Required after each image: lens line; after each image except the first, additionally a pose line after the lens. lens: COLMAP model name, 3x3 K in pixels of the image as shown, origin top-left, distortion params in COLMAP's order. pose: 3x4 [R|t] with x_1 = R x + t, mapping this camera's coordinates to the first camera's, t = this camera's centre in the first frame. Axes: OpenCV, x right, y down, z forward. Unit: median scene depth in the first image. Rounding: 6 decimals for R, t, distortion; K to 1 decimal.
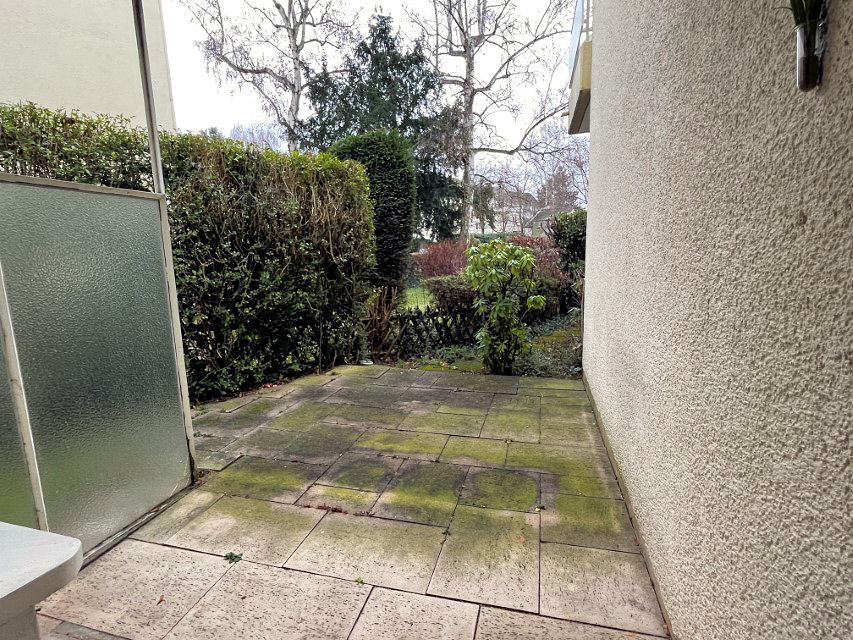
lens RADIAL K [[415.9, 0, 425.6], [0, 415.9, 320.5], [0, 0, 1]] dist [-0.000553, -0.000024]
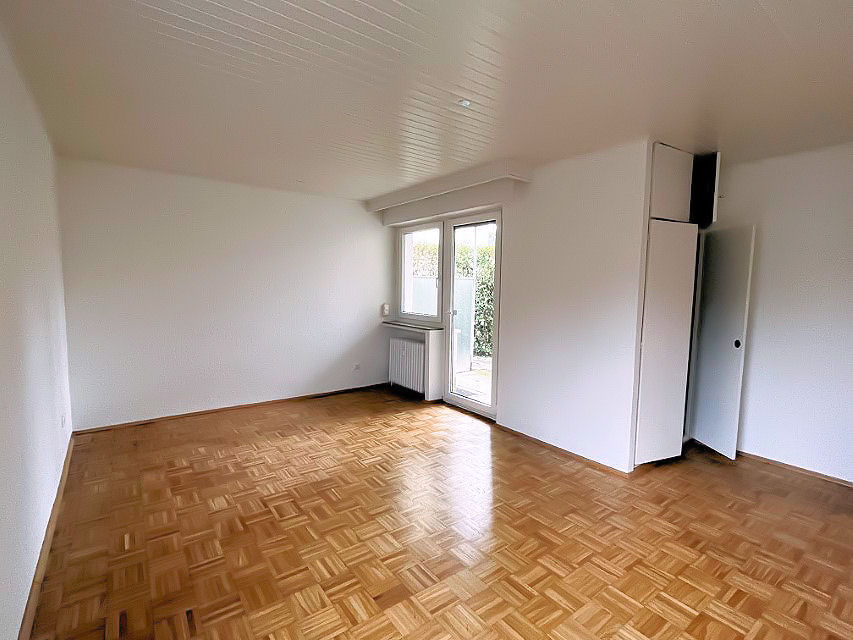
lens RADIAL K [[415.9, 0, 425.3], [0, 415.9, 320.0], [0, 0, 1]] dist [-0.000553, -0.000024]
pose [[0.787711, 0.097917, -0.608213, 0.667210], [-0.135330, 0.990675, -0.015780, 0.074562], [0.600996, 0.094740, 0.793617, -1.118196]]
